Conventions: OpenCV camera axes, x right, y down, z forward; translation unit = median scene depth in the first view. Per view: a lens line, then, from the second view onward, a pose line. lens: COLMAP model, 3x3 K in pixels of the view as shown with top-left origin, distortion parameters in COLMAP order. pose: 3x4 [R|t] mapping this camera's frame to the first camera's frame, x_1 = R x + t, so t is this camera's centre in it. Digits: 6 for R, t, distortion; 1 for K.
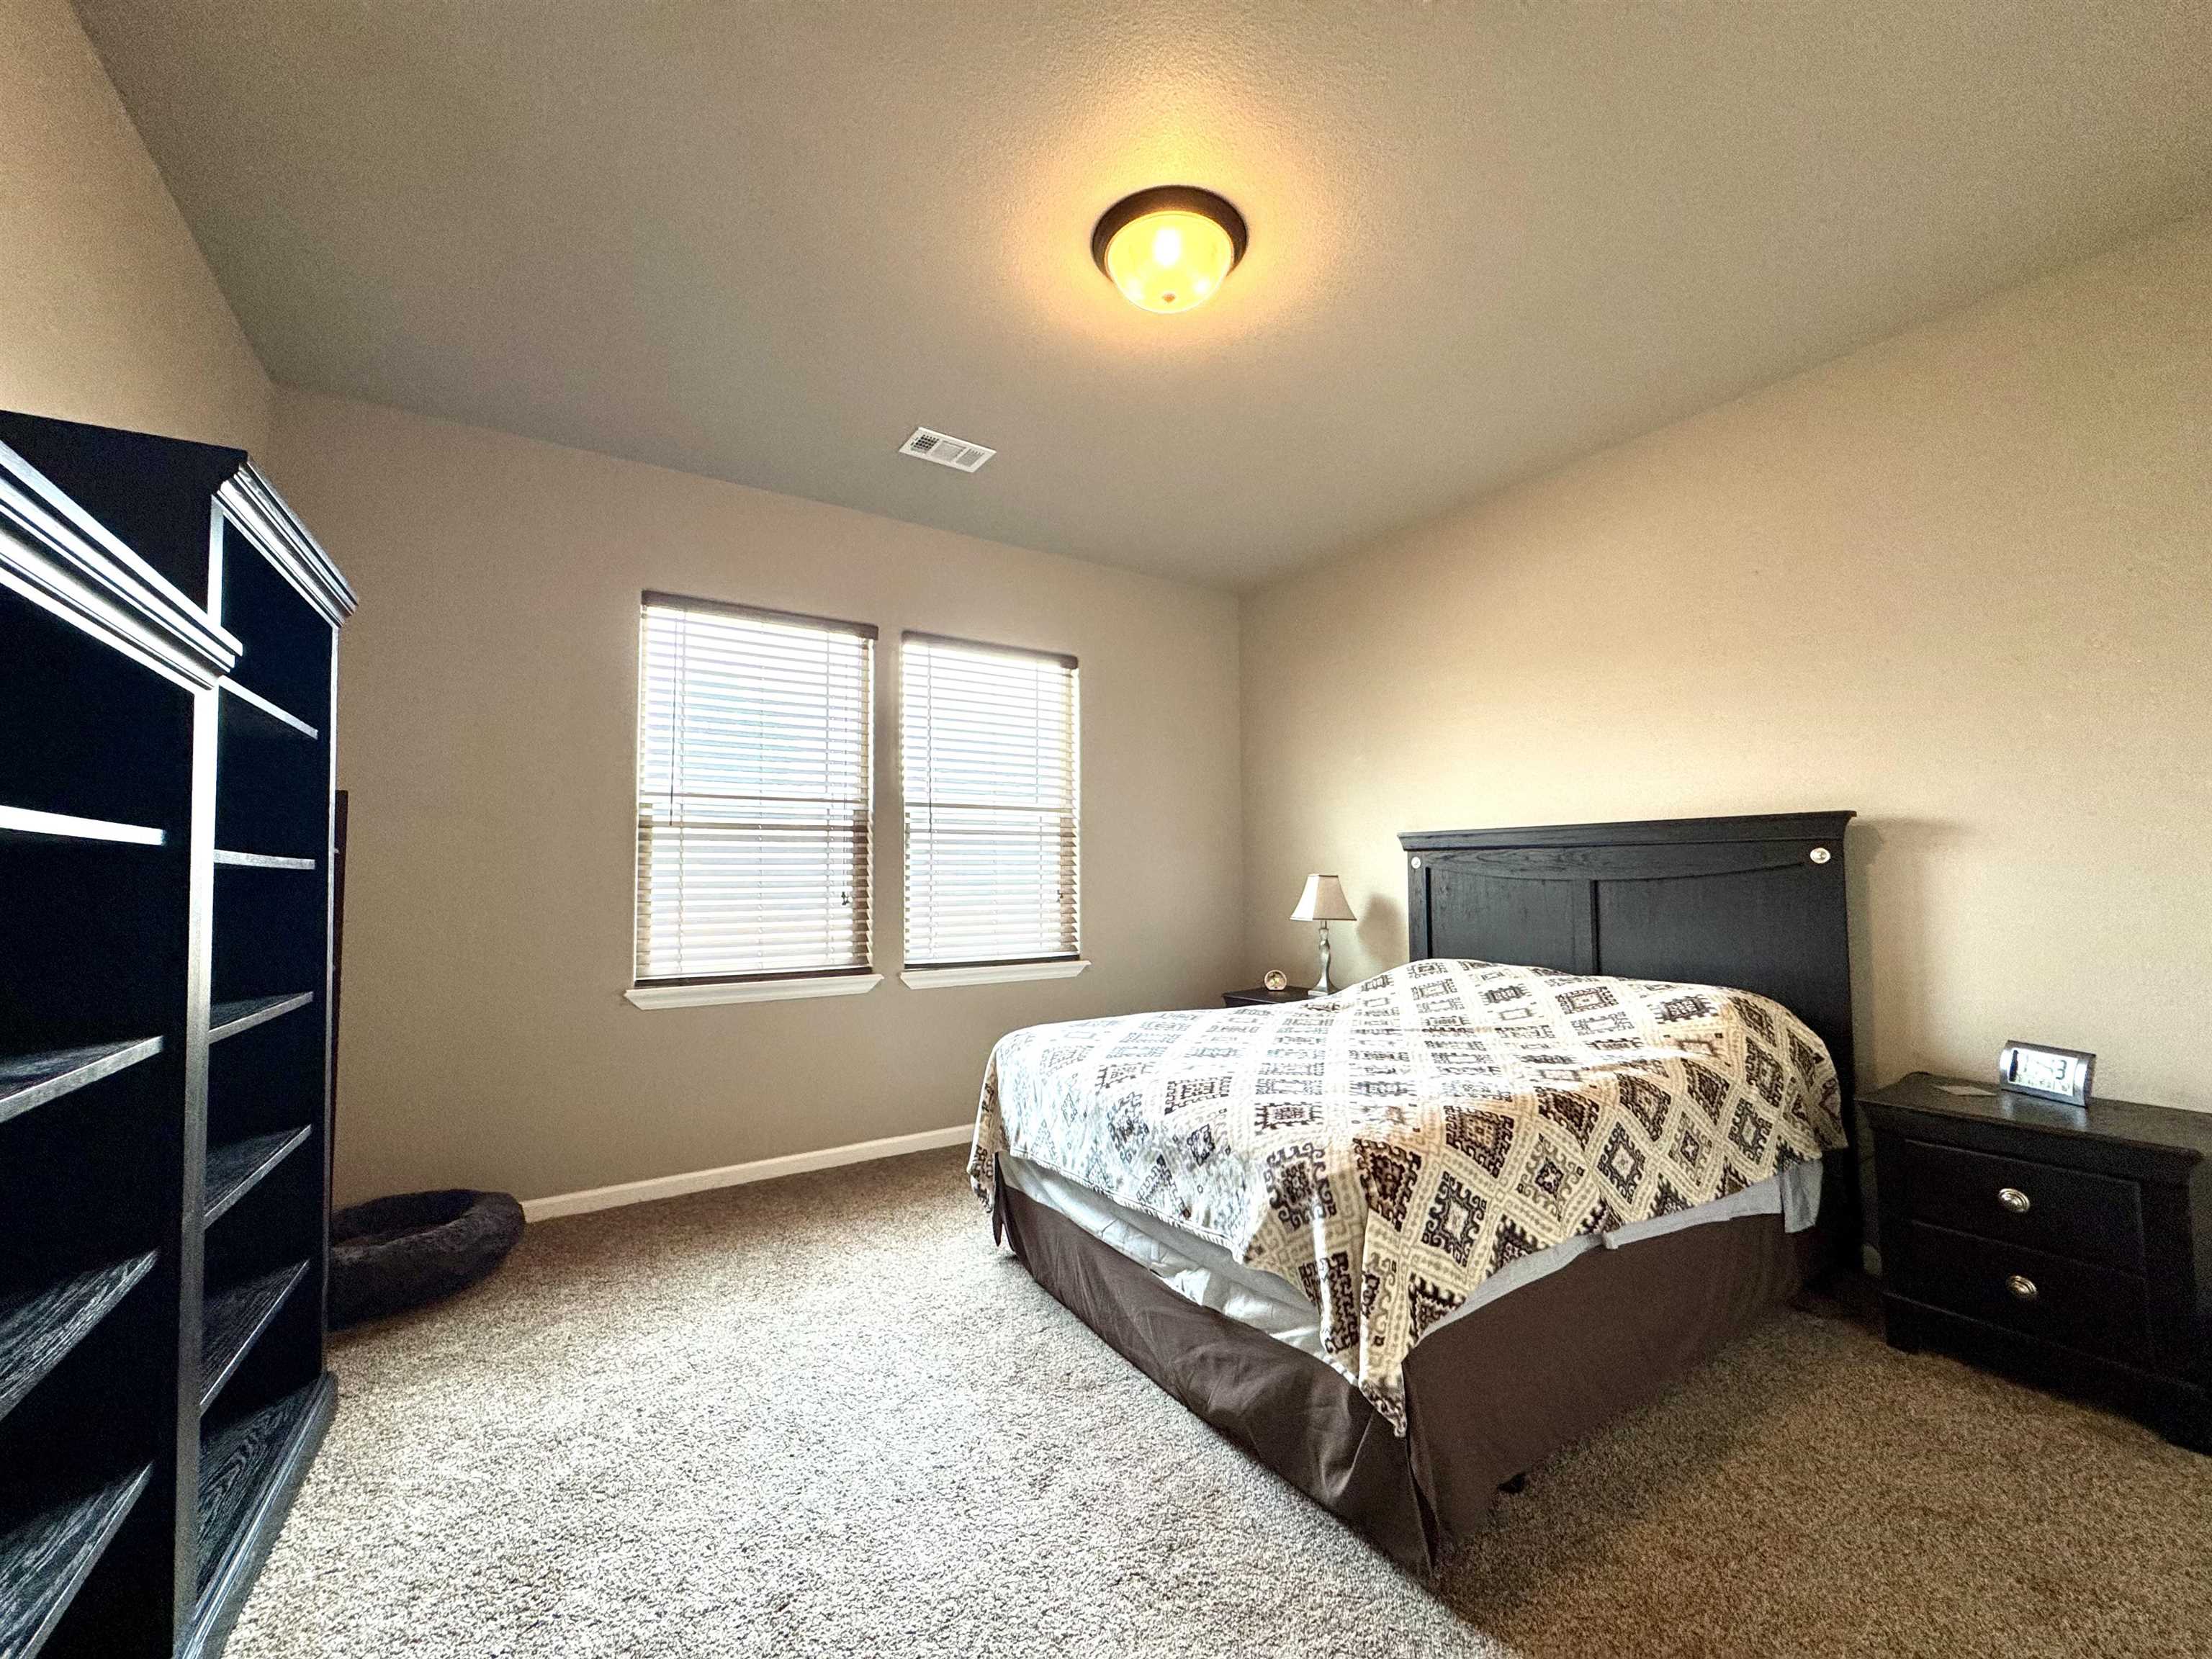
lens RADIAL K [[889.7, 0, 1111.0], [0, 889.7, 833.6], [0, 0, 1]] dist [0.000148, -0.000002]
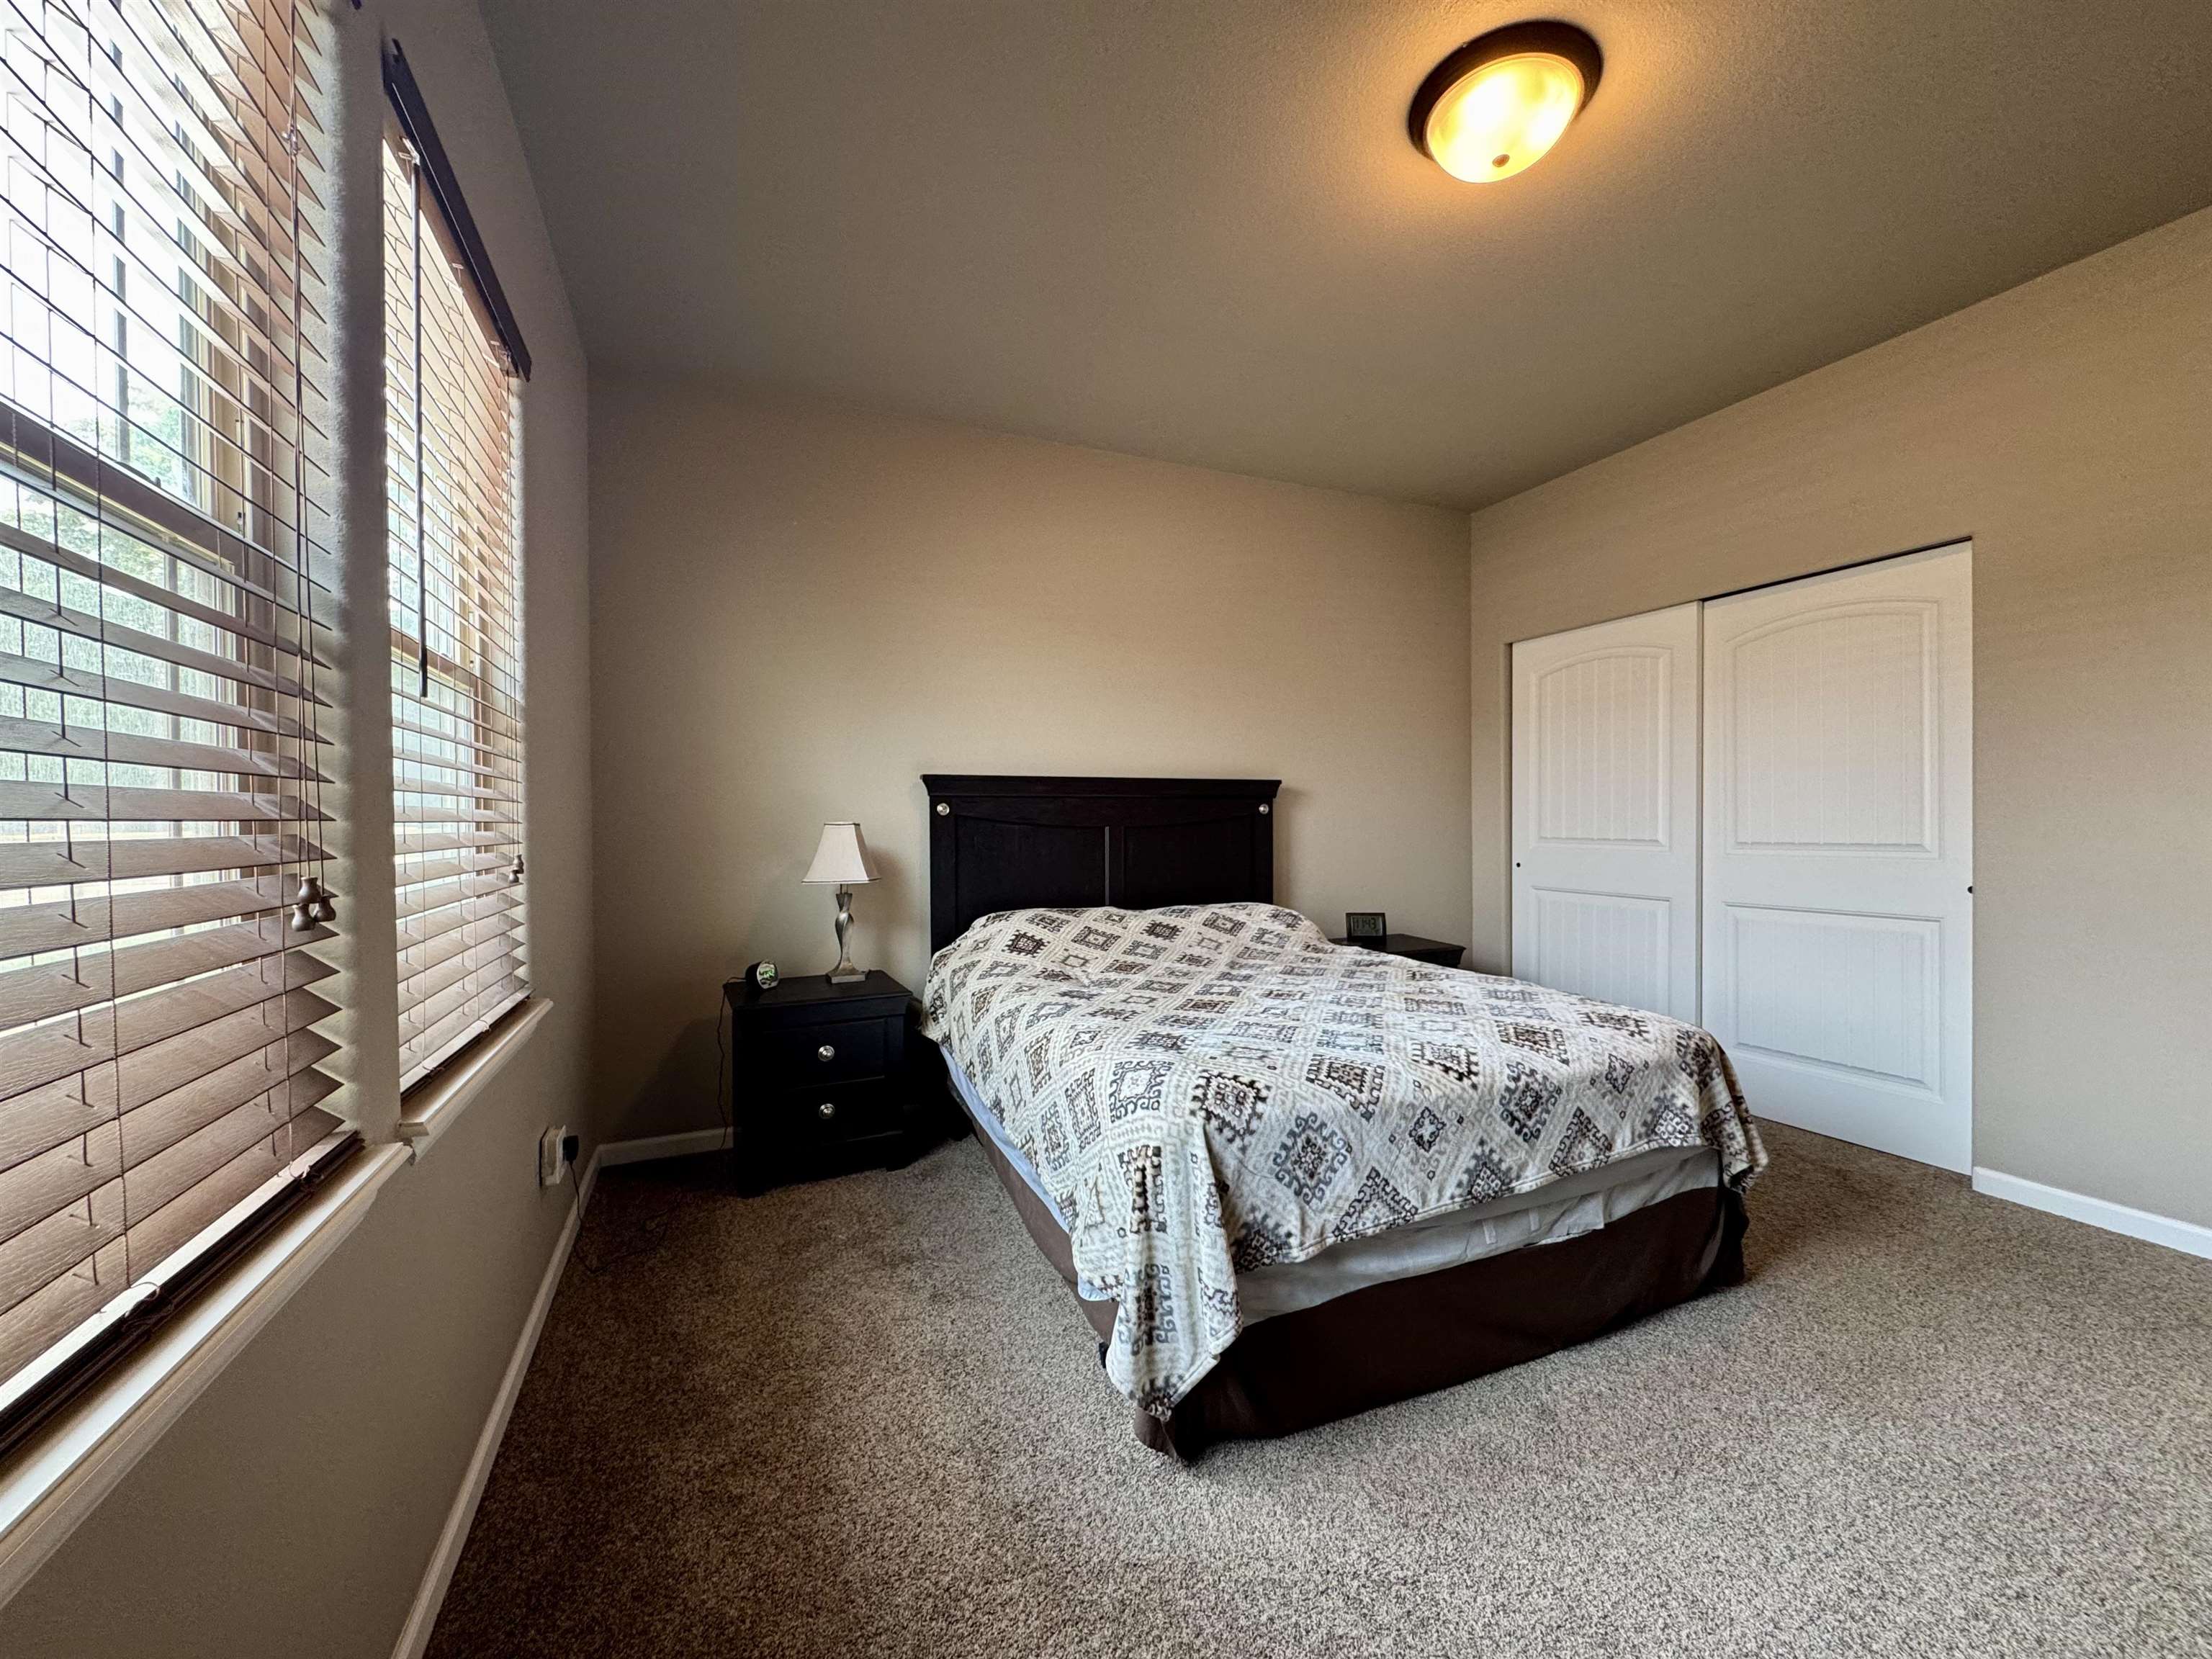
lens RADIAL K [[889.7, 0, 1111.6], [0, 889.7, 828.6], [0, 0, 1]] dist [0.000148, -0.000002]
pose [[0.171157, -0.003277, 0.985238, -0.750345], [-0.040473, 0.999127, 0.010354, 0.055150], [-0.984412, -0.041648, 0.170875, 1.034824]]
